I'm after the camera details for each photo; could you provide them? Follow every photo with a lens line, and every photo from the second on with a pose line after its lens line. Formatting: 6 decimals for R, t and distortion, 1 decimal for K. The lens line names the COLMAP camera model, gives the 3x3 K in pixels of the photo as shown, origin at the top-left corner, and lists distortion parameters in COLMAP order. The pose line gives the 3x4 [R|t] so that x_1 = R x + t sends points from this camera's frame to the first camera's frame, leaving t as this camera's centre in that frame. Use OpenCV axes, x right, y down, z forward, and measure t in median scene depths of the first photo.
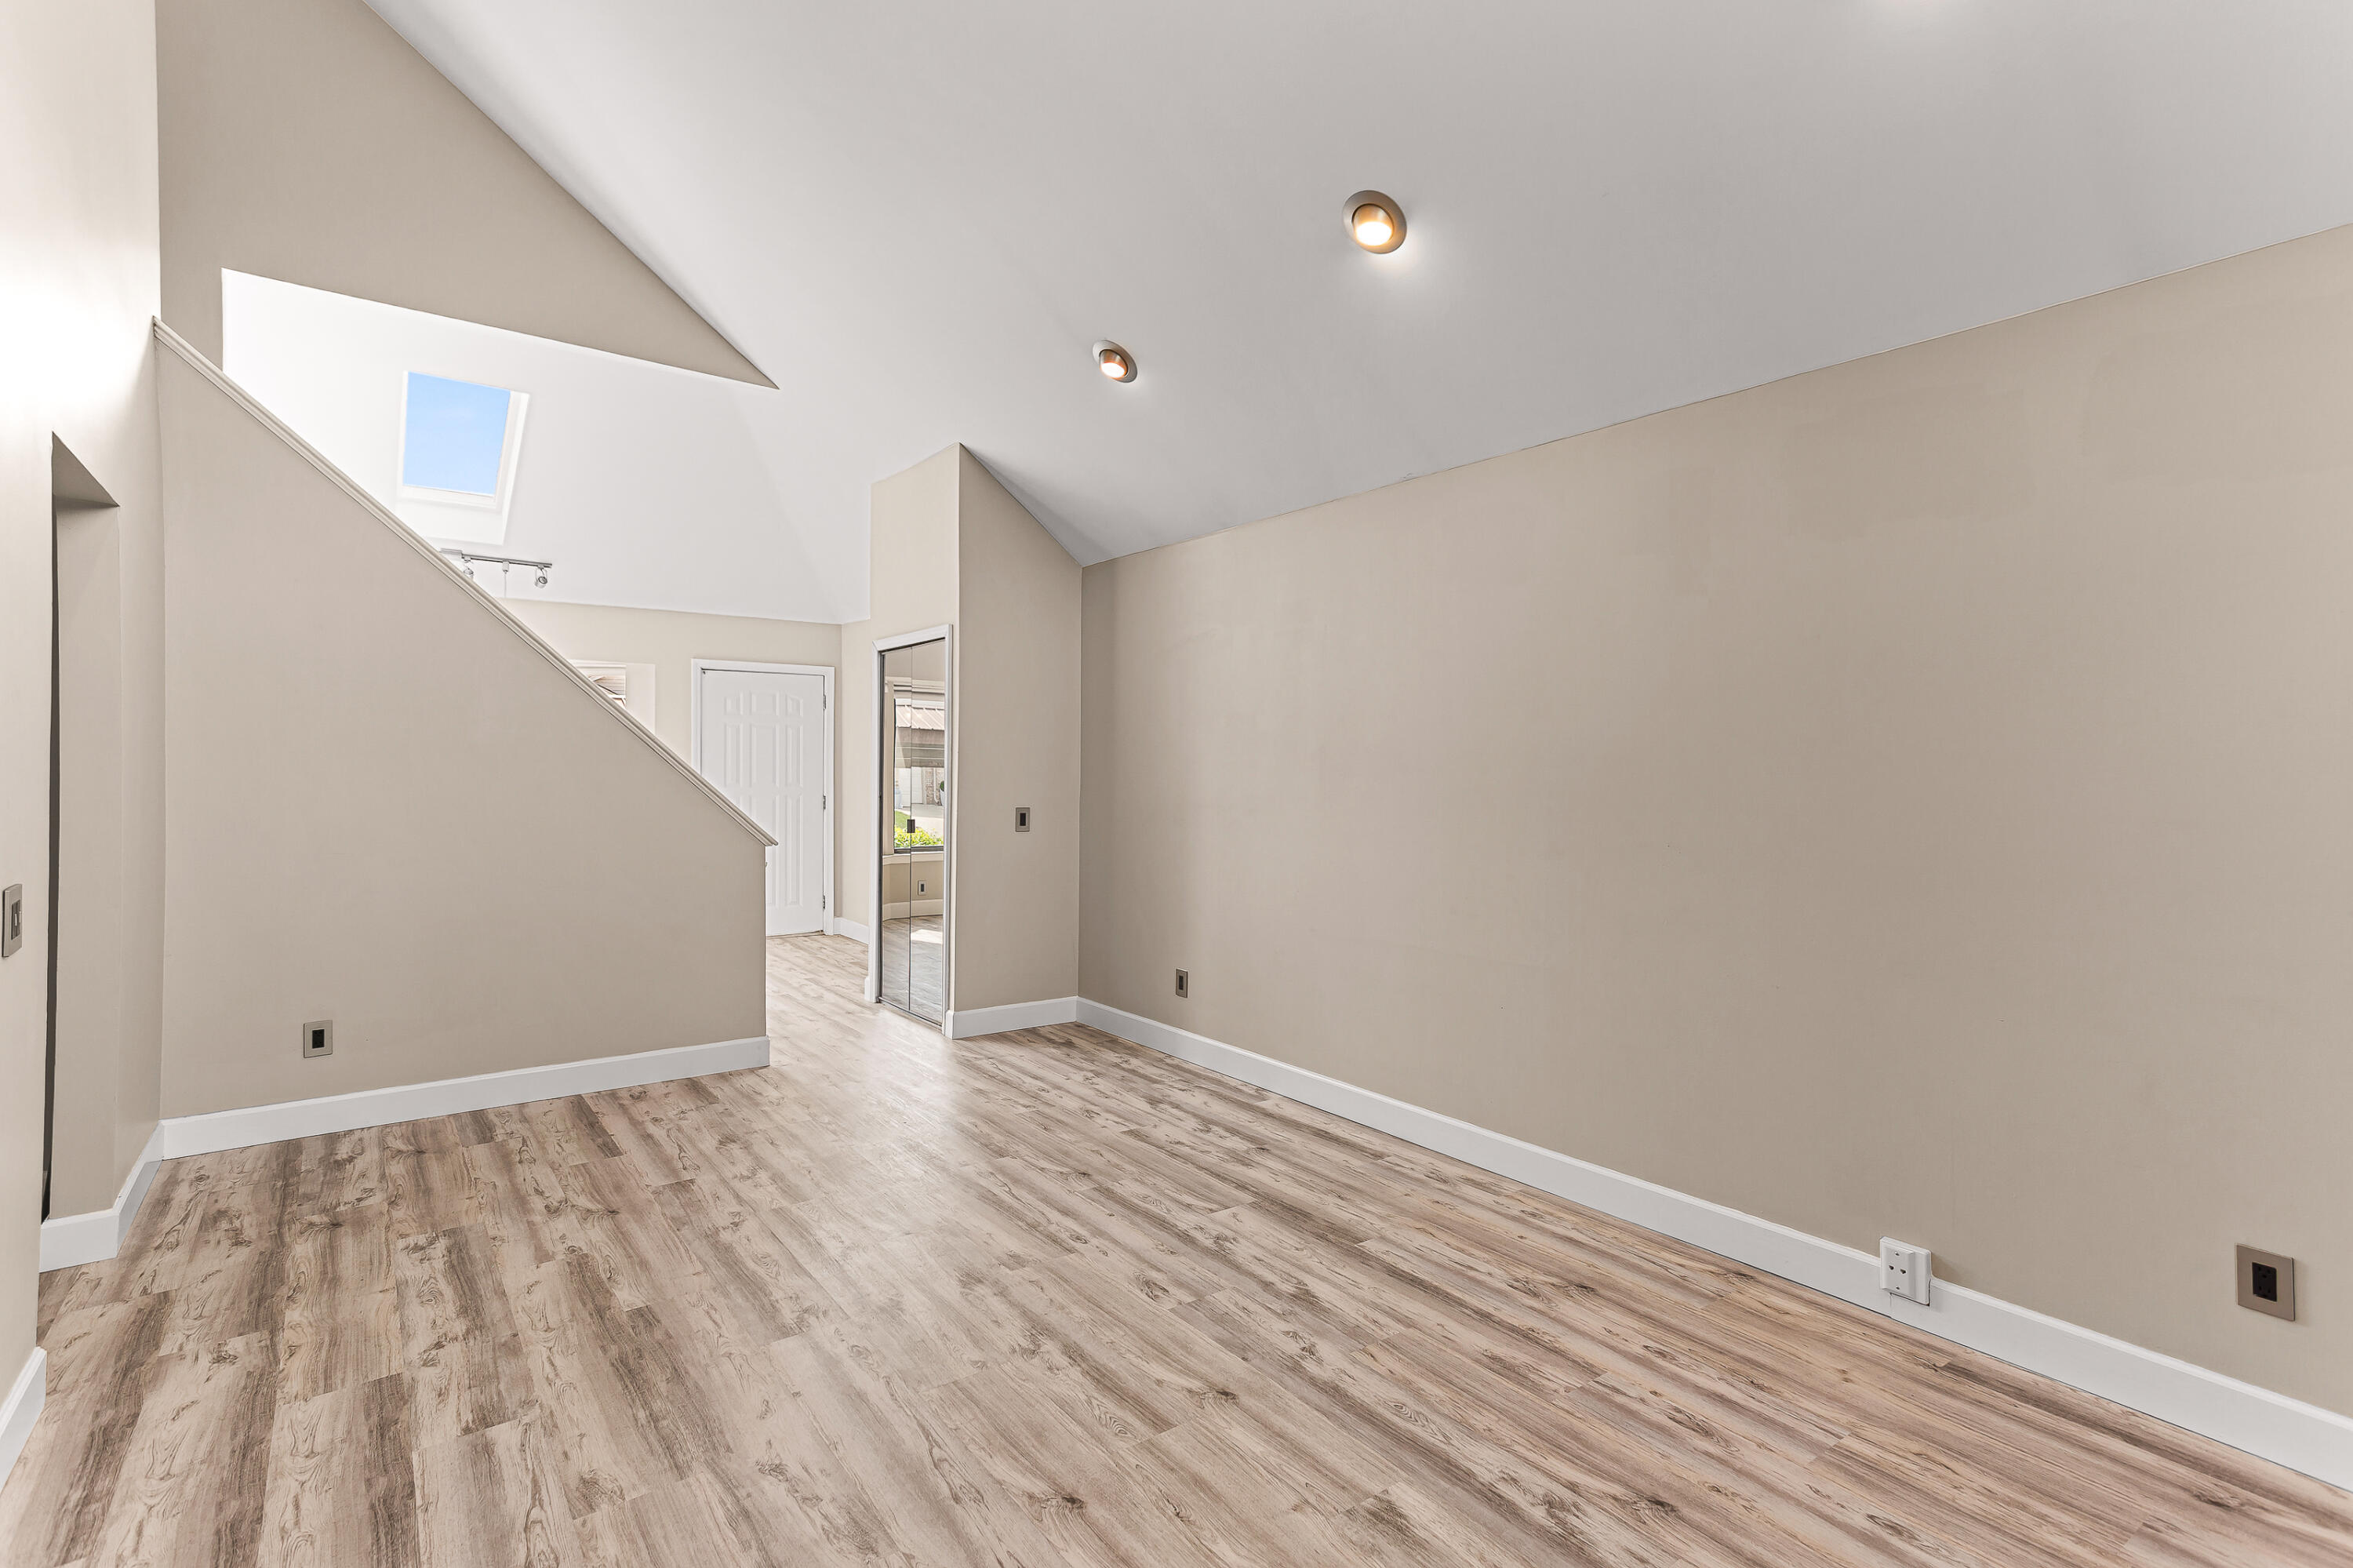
lens RADIAL K [[1118.0, 0, 1174.9], [0, 1118.0, 798.4], [0, 0, 1]] dist [0.025942, 0.002469]
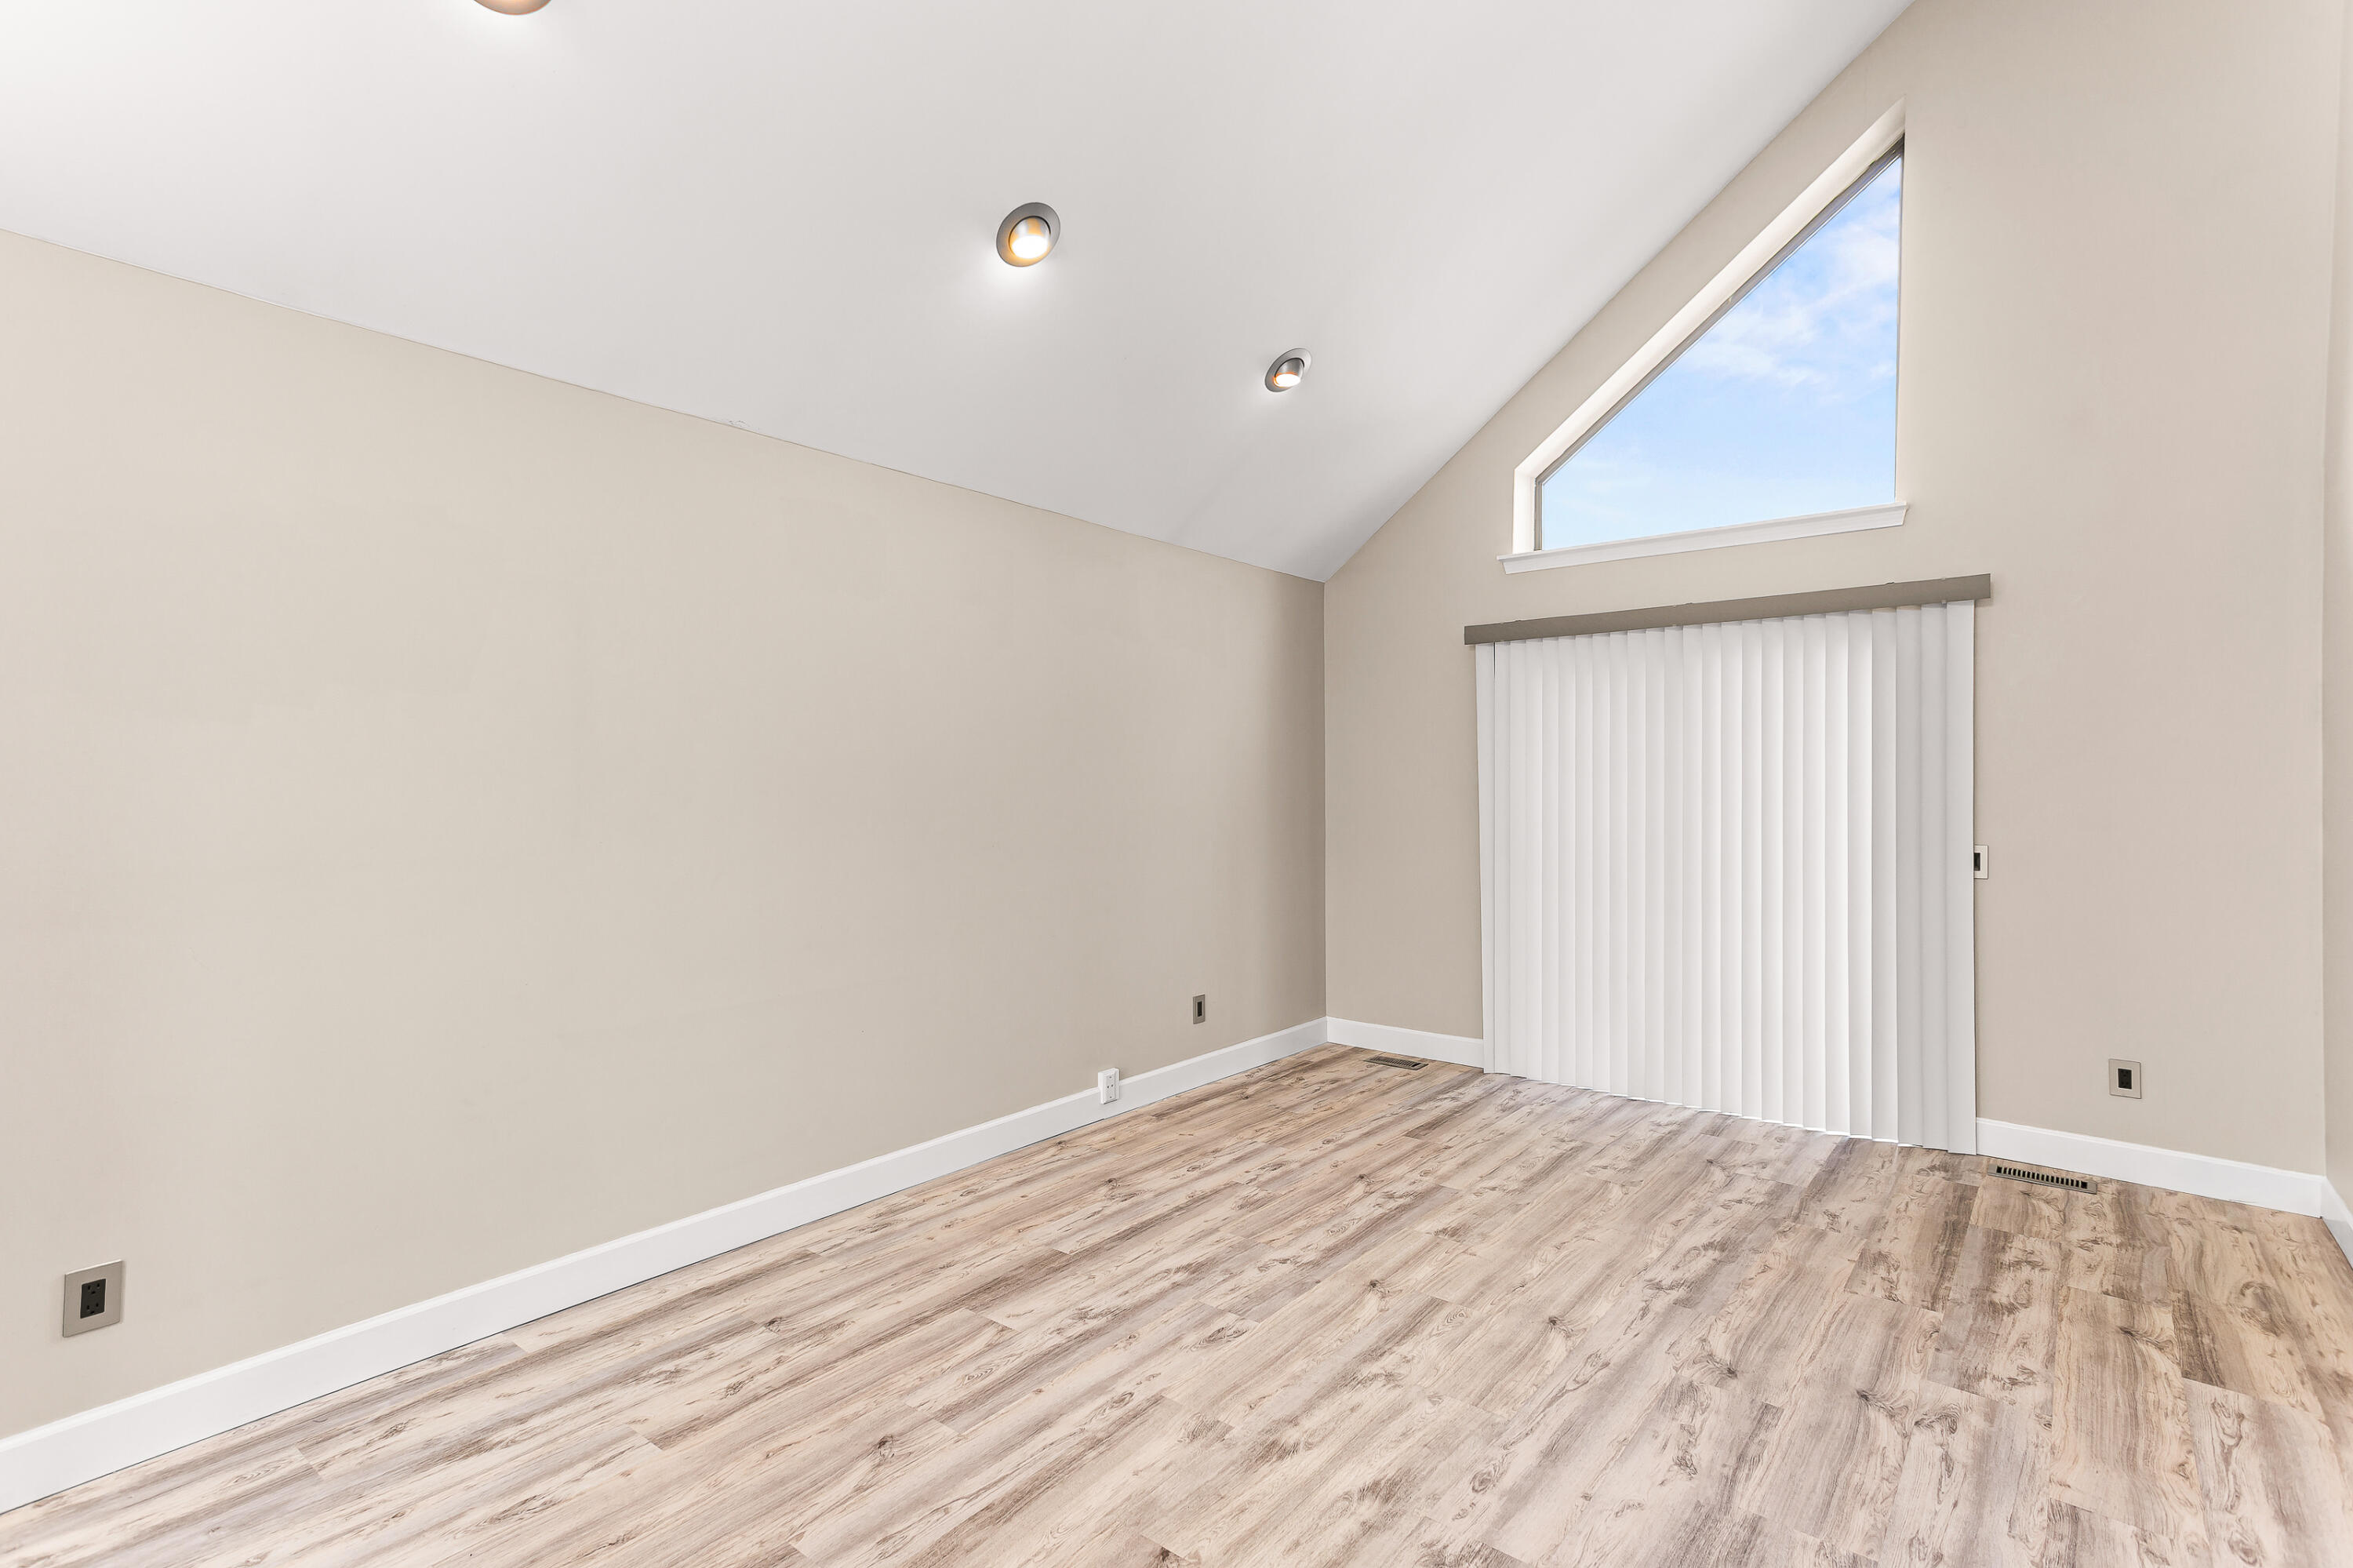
lens RADIAL K [[1118.0, 0, 1163.2], [0, 1118.0, 762.5], [0, 0, 1]] dist [0.025942, 0.002469]
pose [[-0.246844, 0.011380, 0.968988, -0.870067], [0.028302, 0.999589, -0.004530, -0.041337], [-0.968642, 0.026306, -0.247065, 1.183995]]
